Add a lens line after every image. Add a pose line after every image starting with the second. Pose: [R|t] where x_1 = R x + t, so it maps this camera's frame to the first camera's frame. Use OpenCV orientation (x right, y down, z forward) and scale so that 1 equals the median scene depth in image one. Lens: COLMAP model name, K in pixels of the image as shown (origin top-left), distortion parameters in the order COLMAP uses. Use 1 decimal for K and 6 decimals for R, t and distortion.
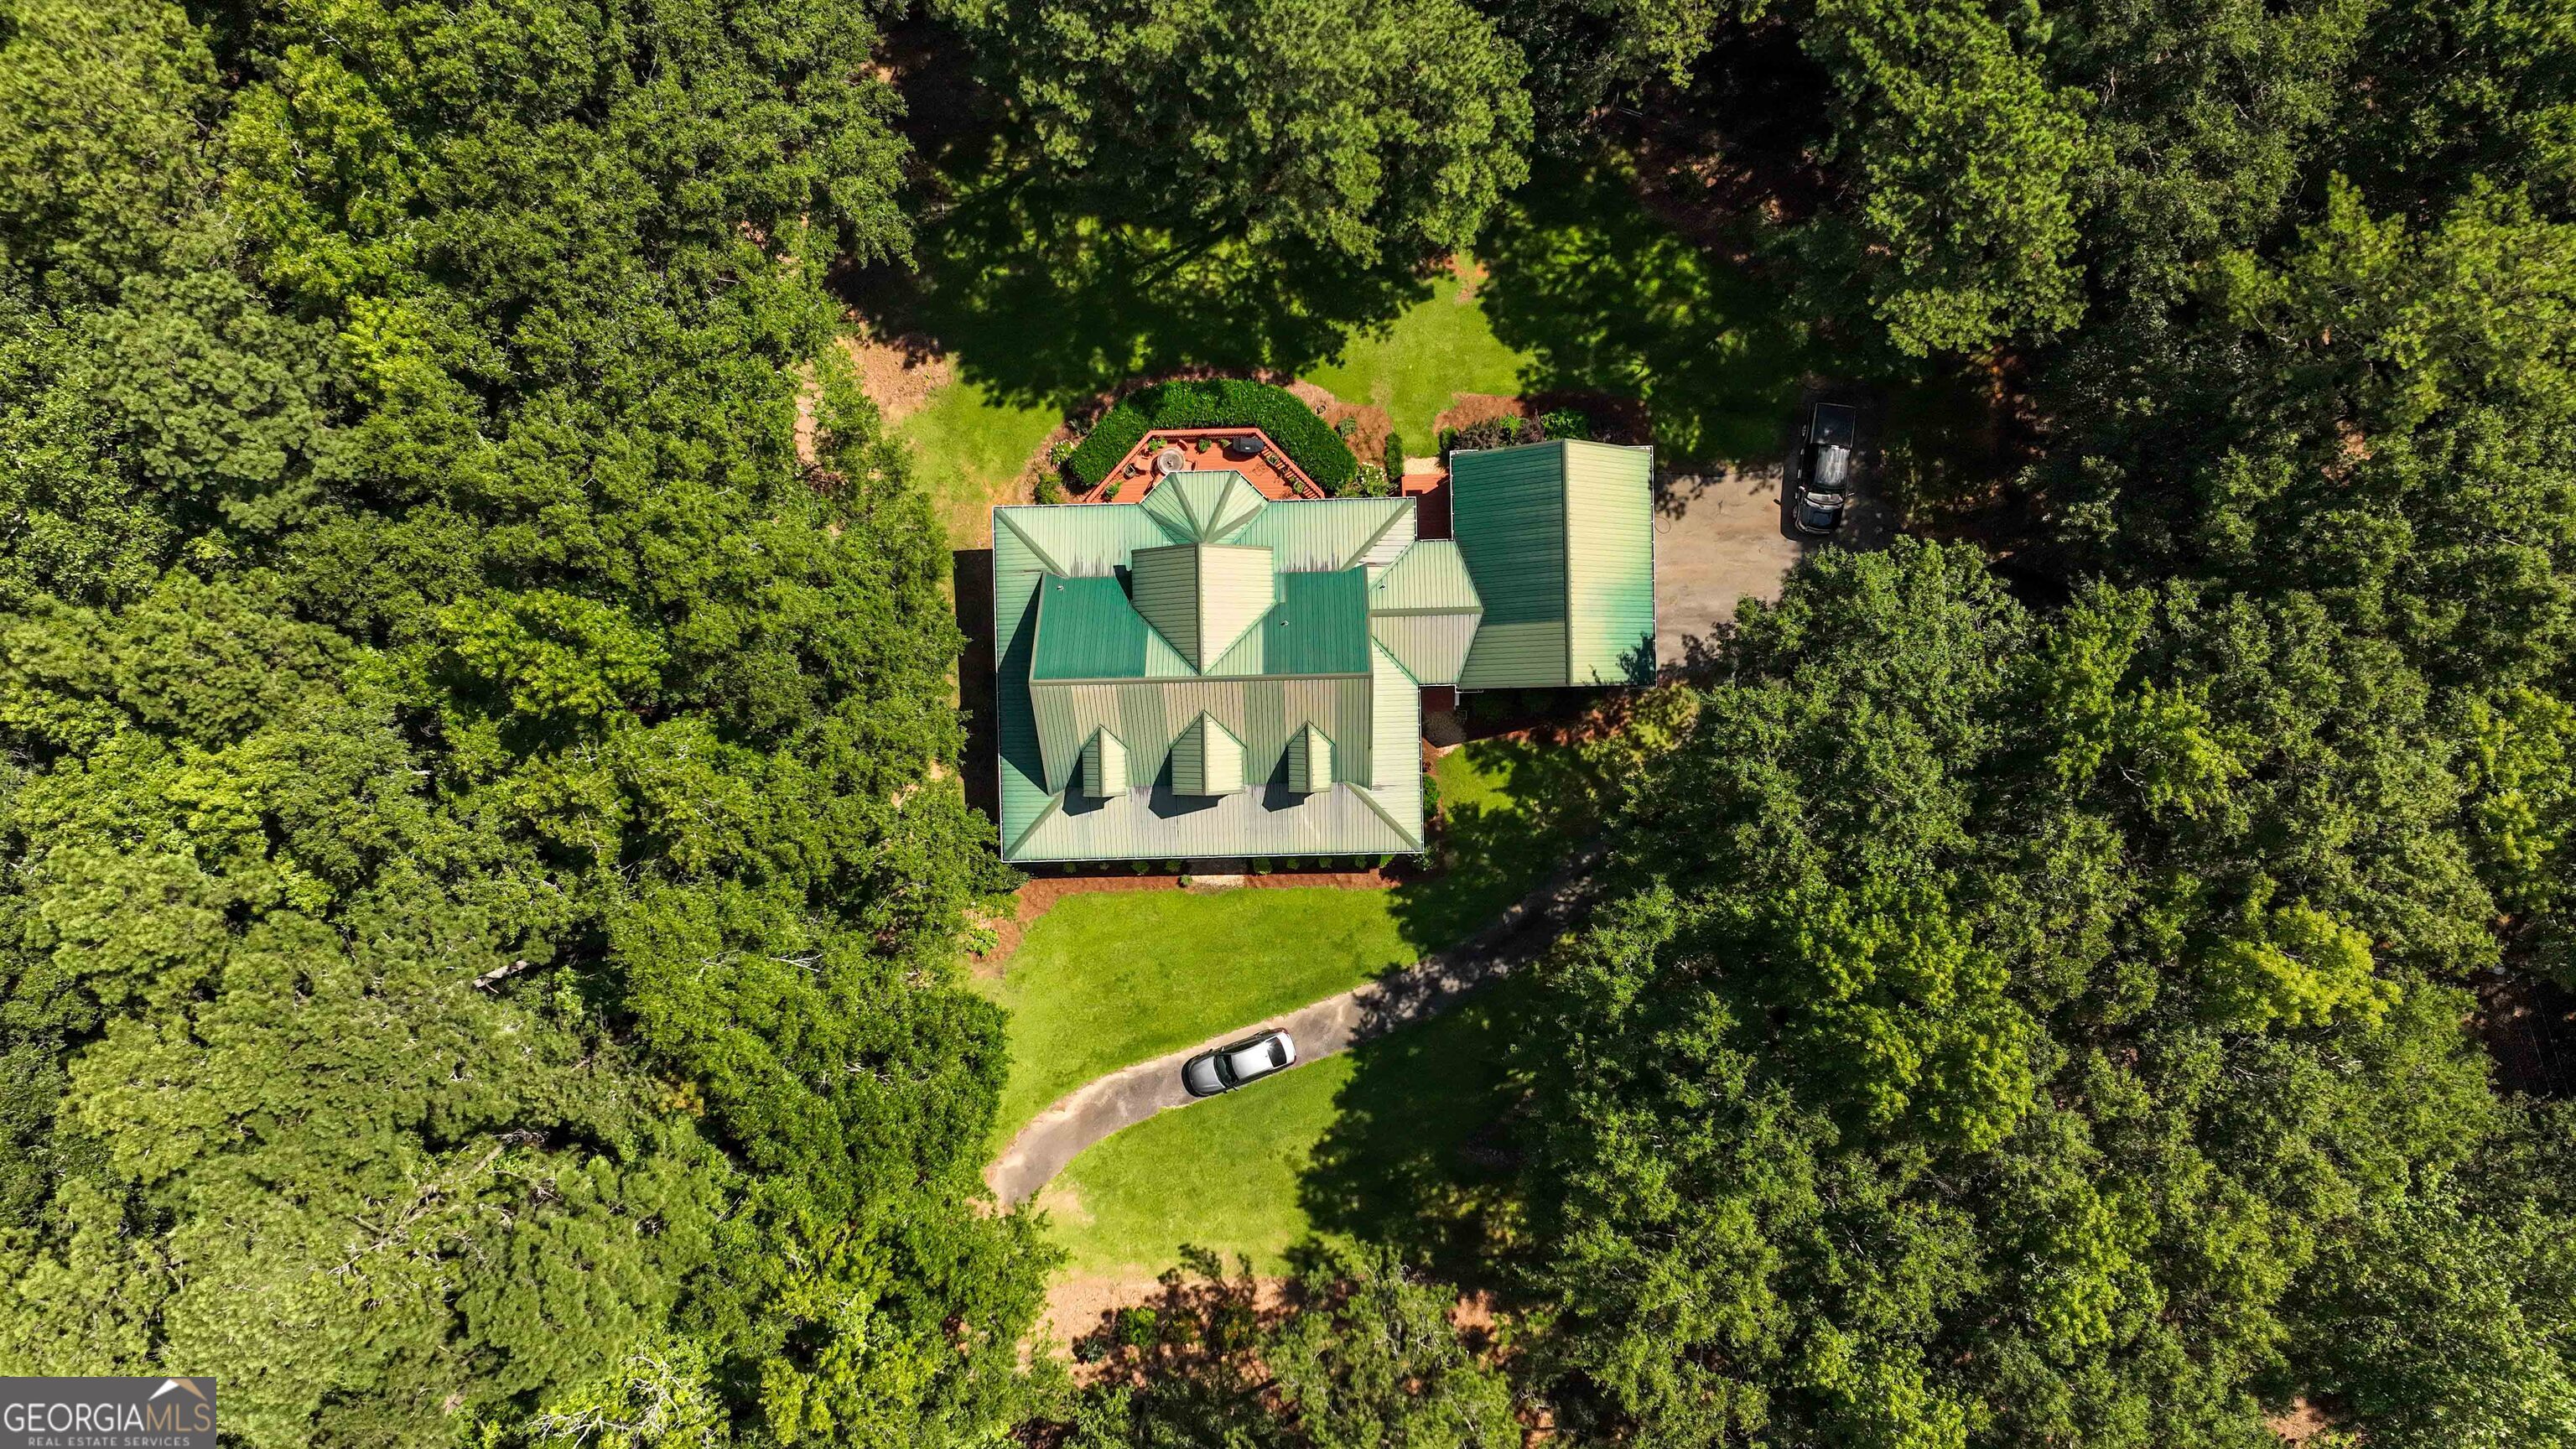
lens RADIAL K [[1813.2, 0, 1293.6], [0, 1813.2, 718.6], [0, 0, 1]] dist [-0.030664, 0.025635]
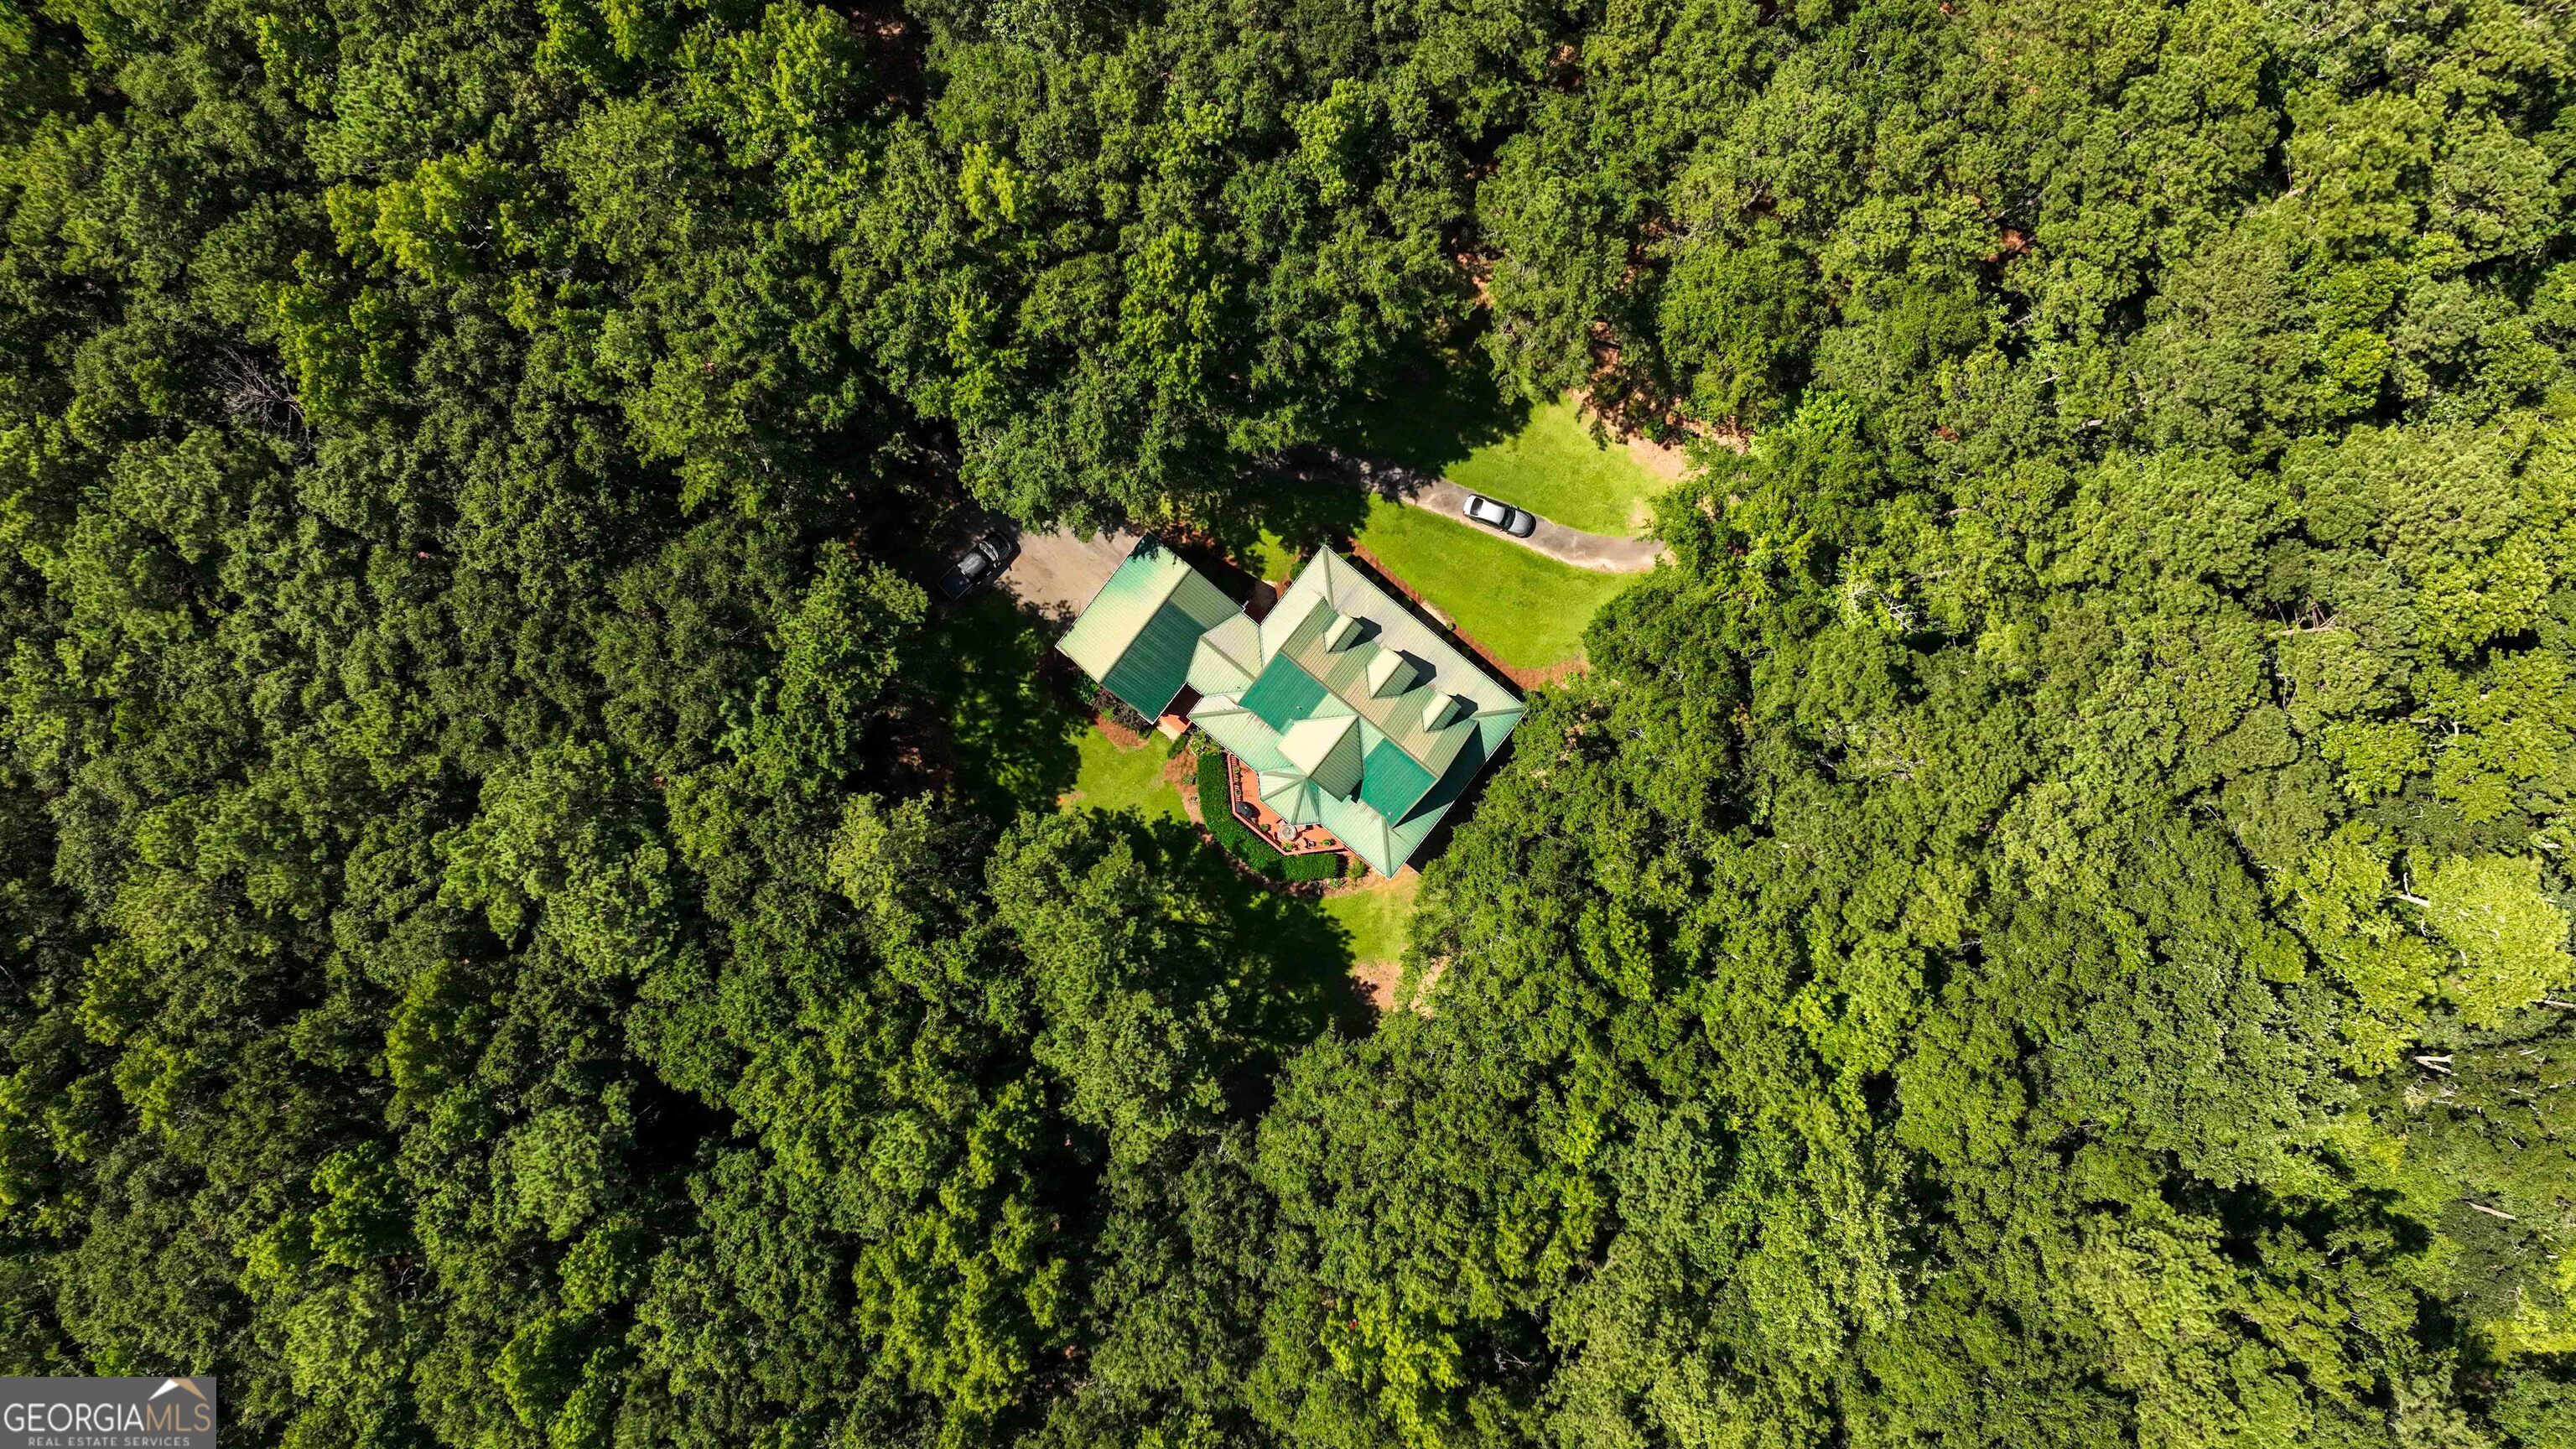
lens RADIAL K [[1813.2, 0, 1319.9], [0, 1813.2, 791.8], [0, 0, 1]] dist [-0.030664, 0.025635]
pose [[-0.764604, -0.643523, -0.035482, -0.009739], [0.644473, -0.762908, -0.051240, -0.014142], [0.005904, -0.062045, 0.998056, -0.636860]]
